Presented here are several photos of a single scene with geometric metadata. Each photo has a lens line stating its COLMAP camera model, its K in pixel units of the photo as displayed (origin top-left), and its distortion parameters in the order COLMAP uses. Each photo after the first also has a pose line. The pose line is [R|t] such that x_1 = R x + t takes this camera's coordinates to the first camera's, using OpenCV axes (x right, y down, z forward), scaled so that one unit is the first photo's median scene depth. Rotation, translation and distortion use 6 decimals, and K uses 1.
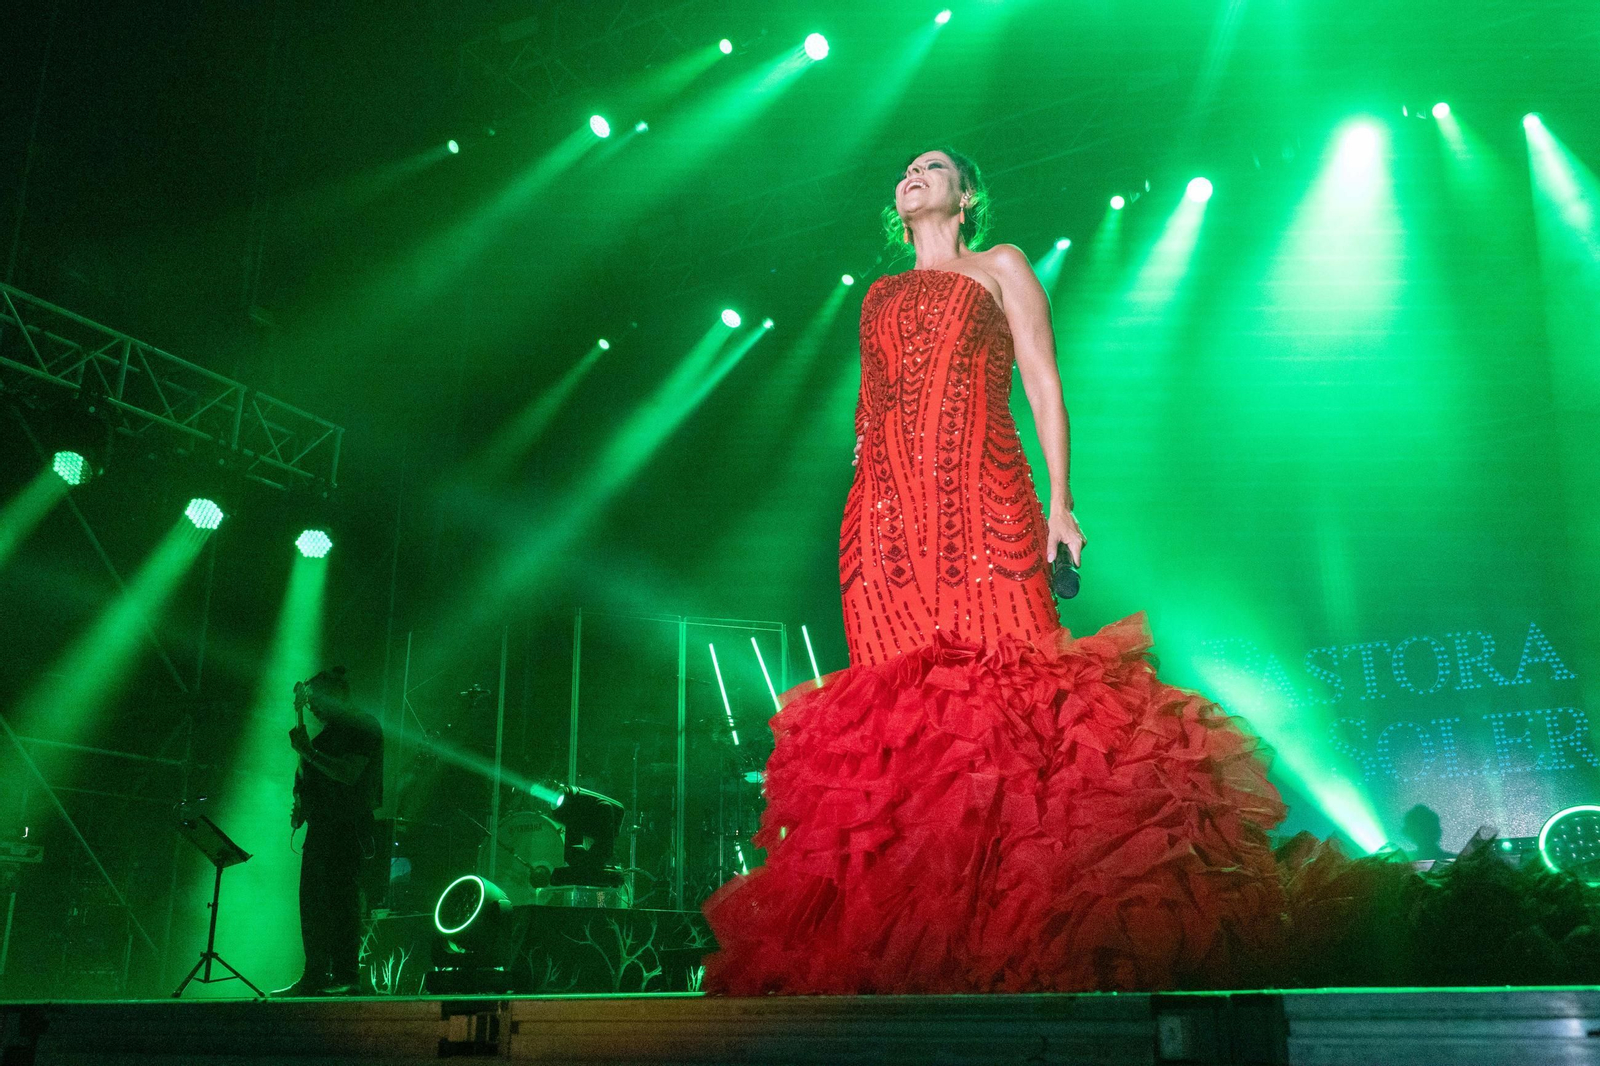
lens RADIAL K [[1387.5, 0, 807.7], [0, 1387.5, 537.6], [0, 0, 1]] dist [0.013287, -0.022525]
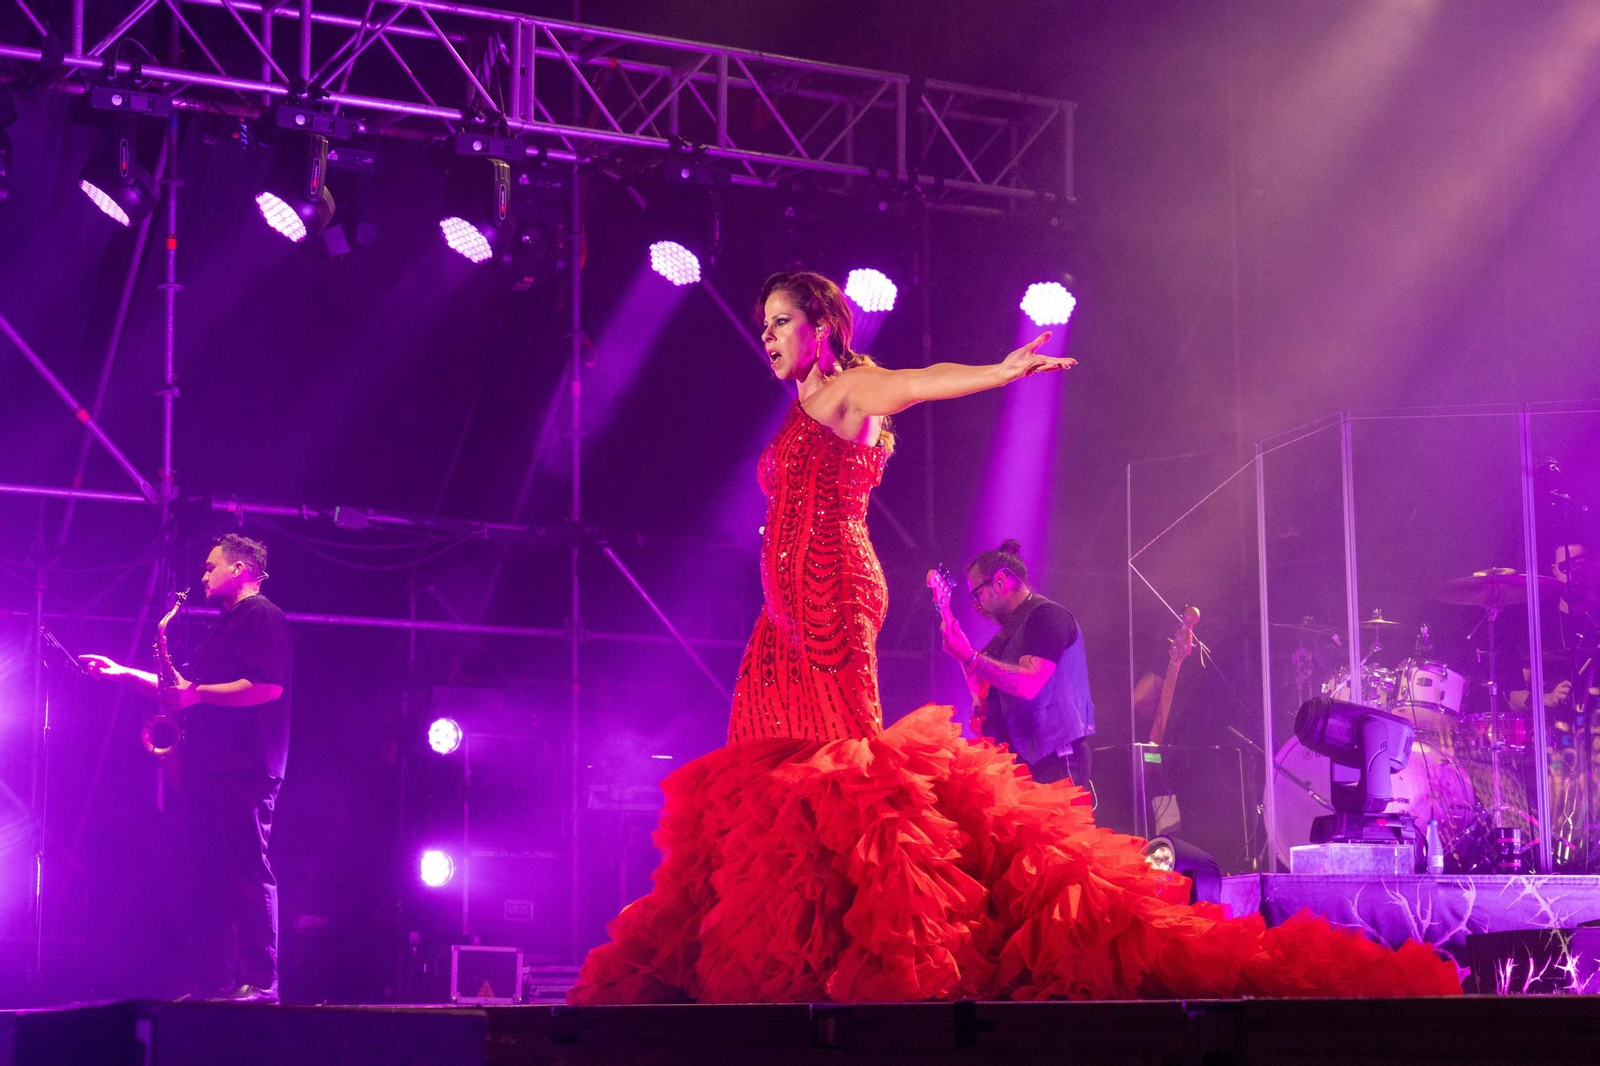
lens RADIAL K [[3053.6, 0, 785.8], [0, 3053.6, 533.6], [0, 0, 1]] dist [-0.027270, 0.000000]
pose [[0.840848, -0.074825, -0.536075, 0.320622], [0.160279, 0.980401, 0.114559, -0.082976], [0.516997, -0.182248, 0.836361, -0.264562]]
